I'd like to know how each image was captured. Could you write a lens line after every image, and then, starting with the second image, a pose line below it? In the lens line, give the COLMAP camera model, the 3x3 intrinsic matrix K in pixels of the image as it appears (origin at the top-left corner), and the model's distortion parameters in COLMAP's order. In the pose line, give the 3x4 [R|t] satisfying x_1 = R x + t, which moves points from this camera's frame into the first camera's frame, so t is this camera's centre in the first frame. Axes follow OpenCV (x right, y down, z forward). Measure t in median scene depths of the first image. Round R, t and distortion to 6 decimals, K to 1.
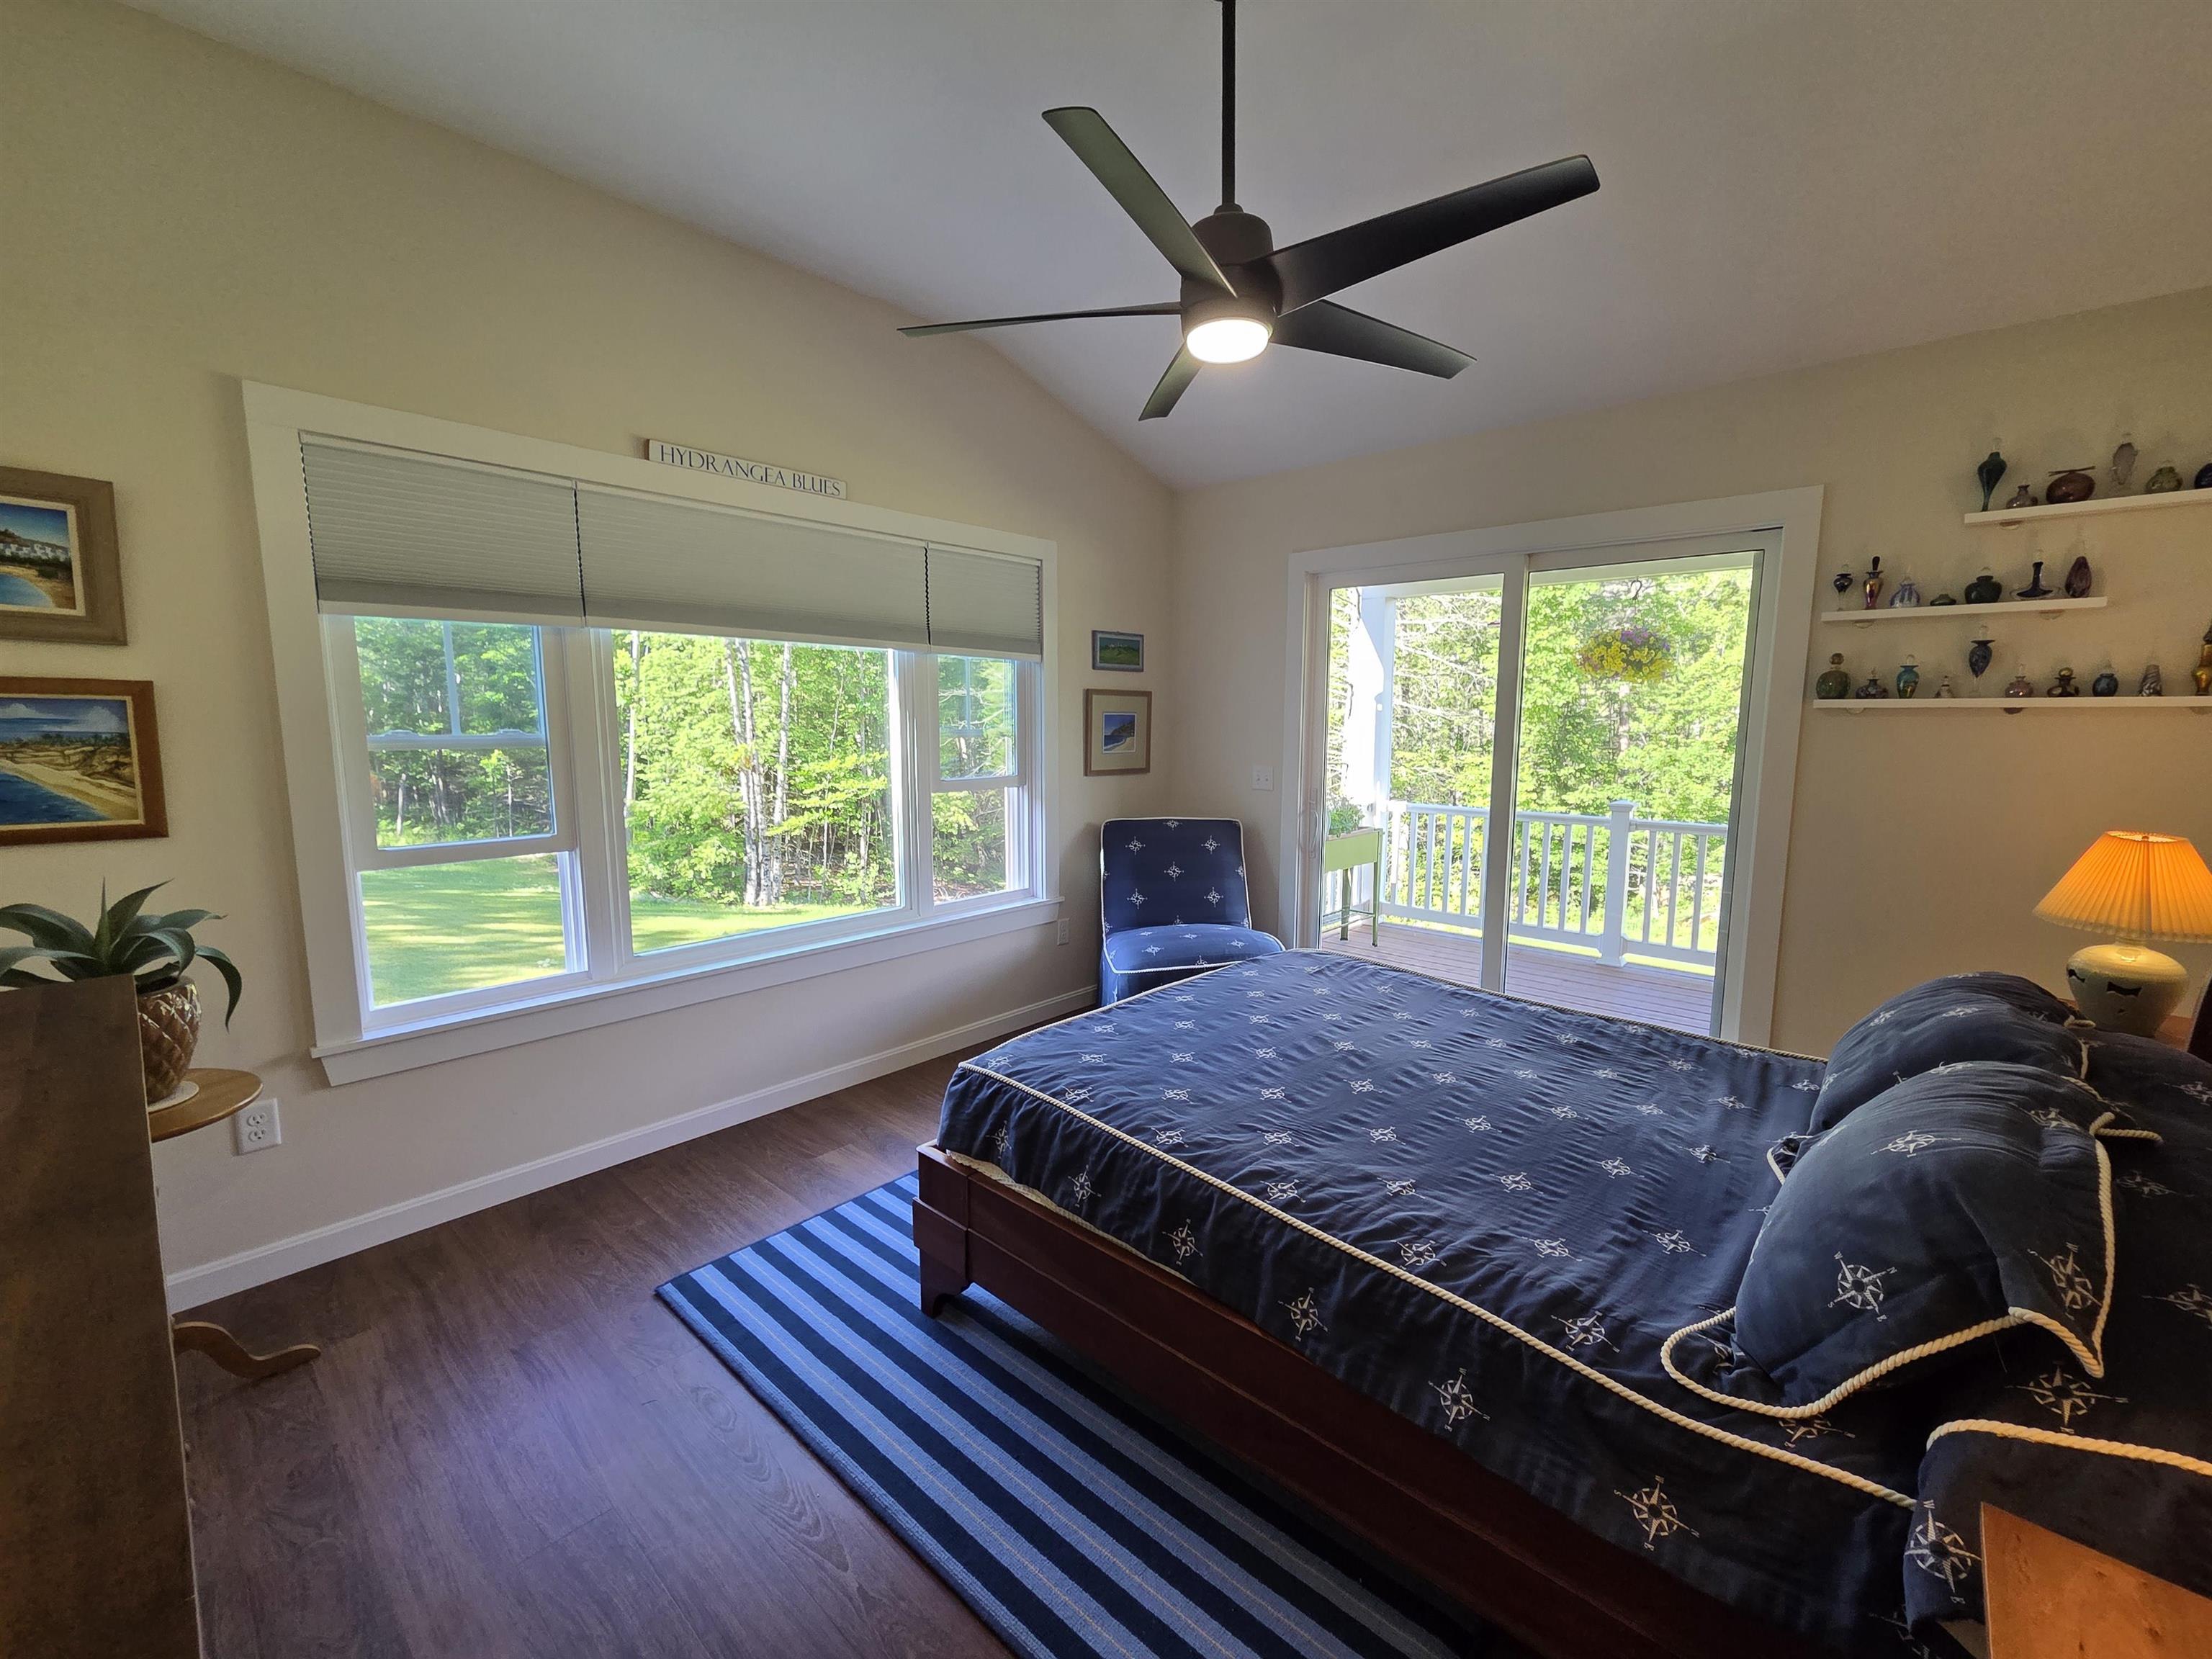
lens RADIAL K [[914.0, 0, 1121.2], [0, 914.0, 831.5], [0, 0, 1]] dist [0.002153, -0.000148]
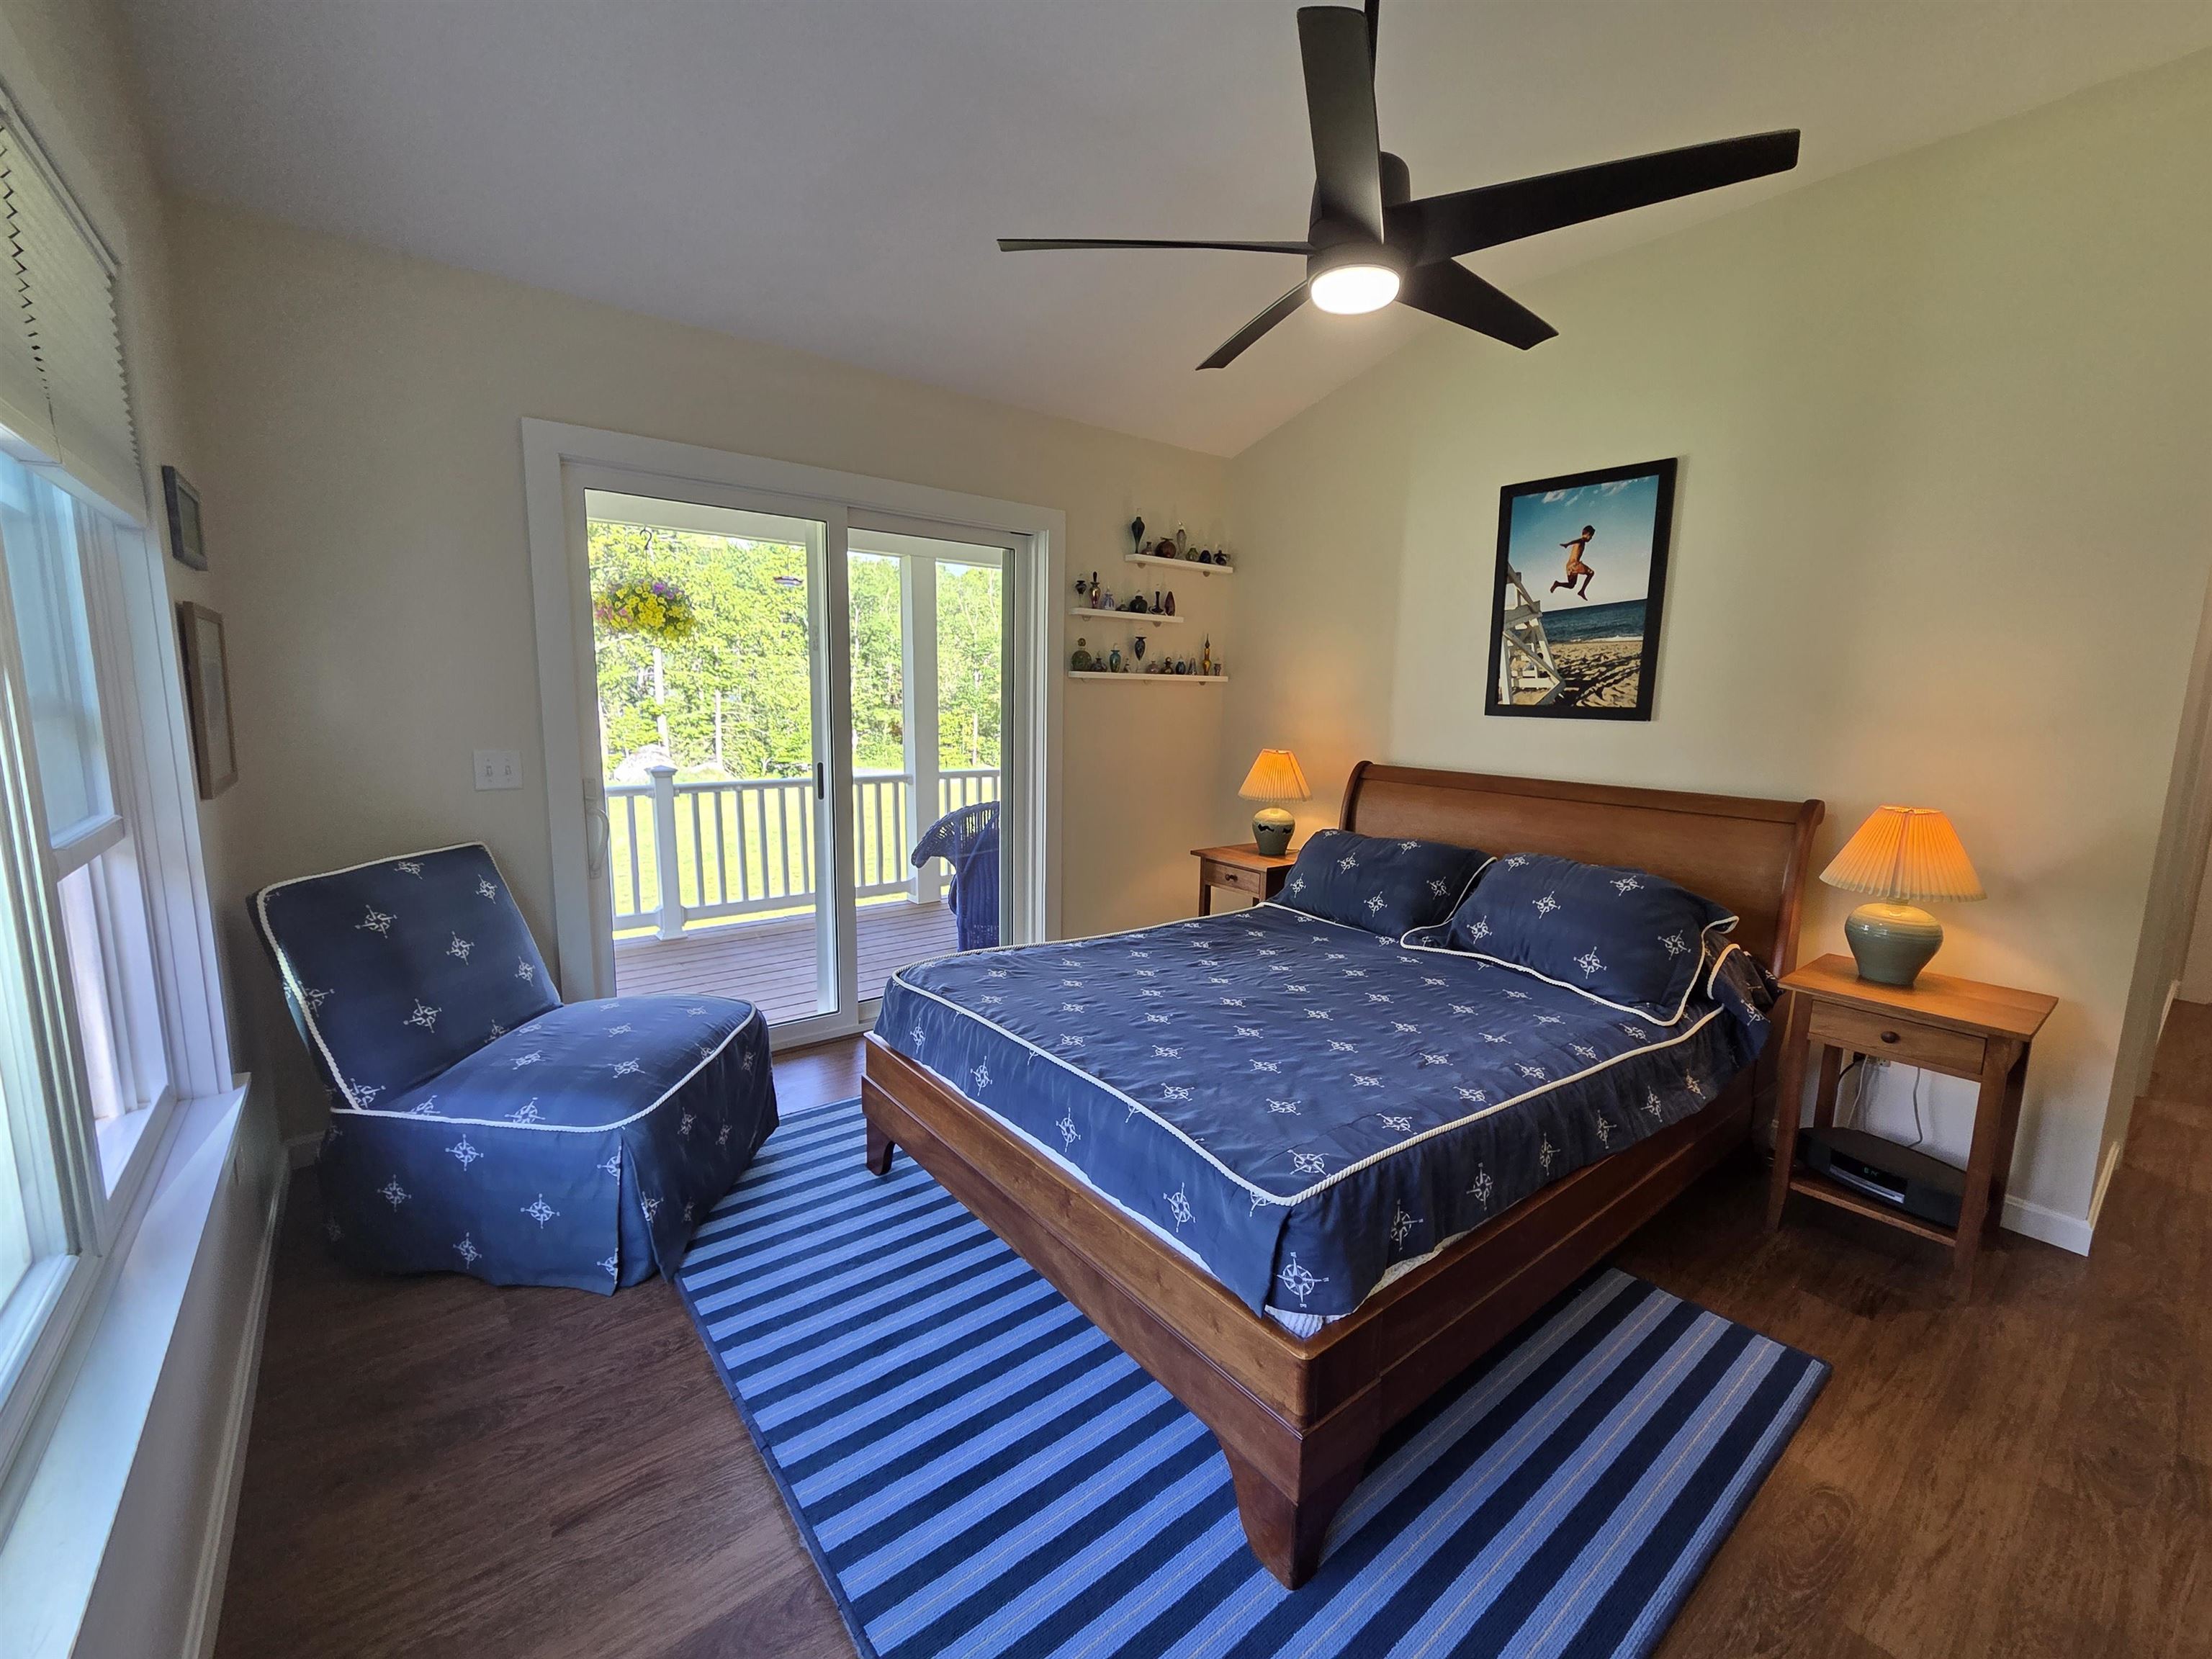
lens RADIAL K [[914.0, 0, 1121.2], [0, 914.0, 831.5], [0, 0, 1]] dist [0.002153, -0.000148]
pose [[0.161338, -0.152164, 0.975098, -0.685408], [0.104389, 0.985131, 0.136457, -0.102161], [-0.981363, 0.079773, 0.174823, 0.824872]]
